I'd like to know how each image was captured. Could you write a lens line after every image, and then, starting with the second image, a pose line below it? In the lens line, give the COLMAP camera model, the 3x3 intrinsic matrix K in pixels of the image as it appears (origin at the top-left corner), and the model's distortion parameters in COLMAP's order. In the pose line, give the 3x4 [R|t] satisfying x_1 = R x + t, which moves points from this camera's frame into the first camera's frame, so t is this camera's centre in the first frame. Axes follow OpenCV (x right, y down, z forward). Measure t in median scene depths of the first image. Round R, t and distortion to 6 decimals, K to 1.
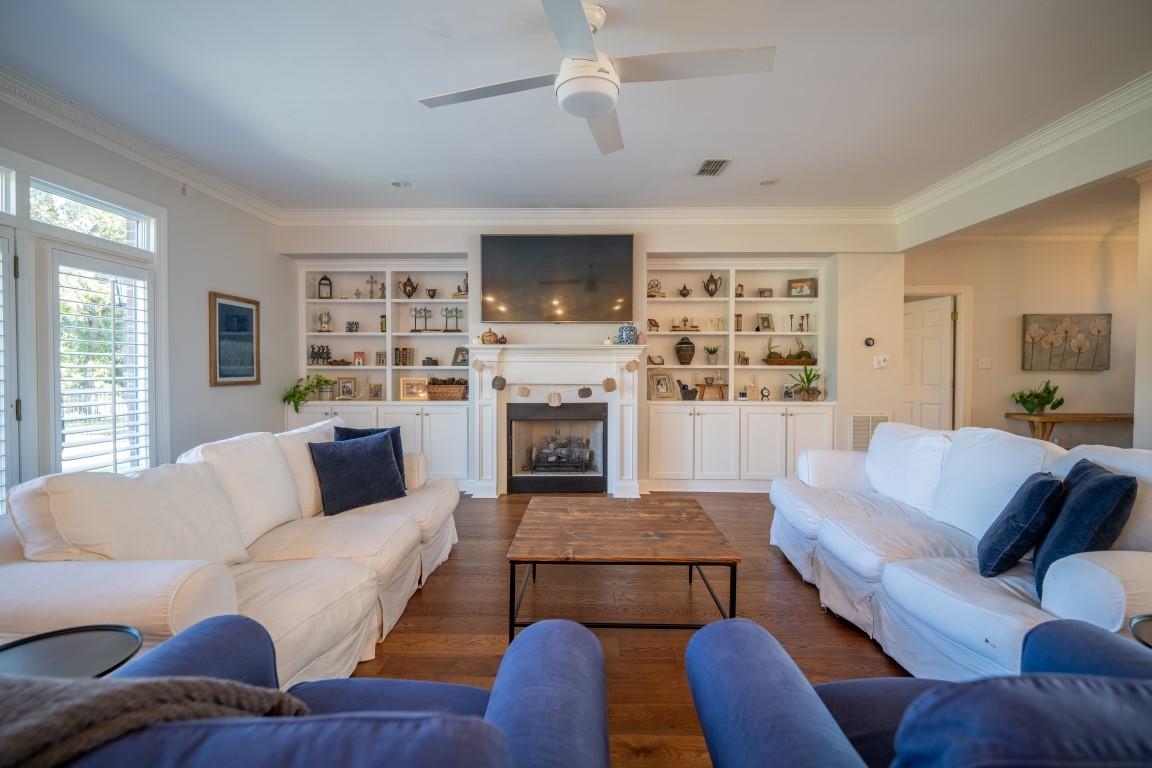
lens RADIAL K [[534.8, 0, 576.0], [0, 534.8, 384.0], [0, 0, 1]] dist [-0.002235, -0.001180]
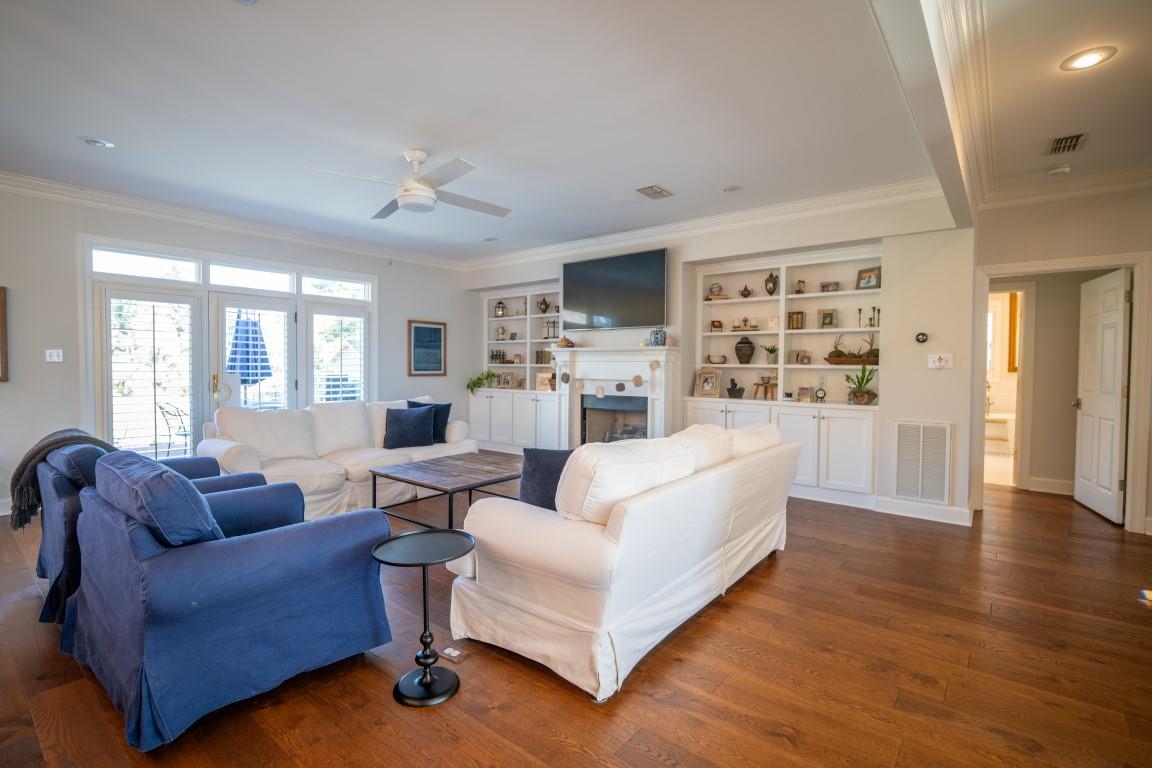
lens RADIAL K [[534.8, 0, 576.0], [0, 534.8, 384.0], [0, 0, 1]] dist [-0.002235, -0.001180]
pose [[0.789006, 0.025417, -0.613860, 0.598221], [-0.023562, 0.999661, 0.011107, -0.001447], [0.613934, 0.005701, 0.789337, -0.005099]]
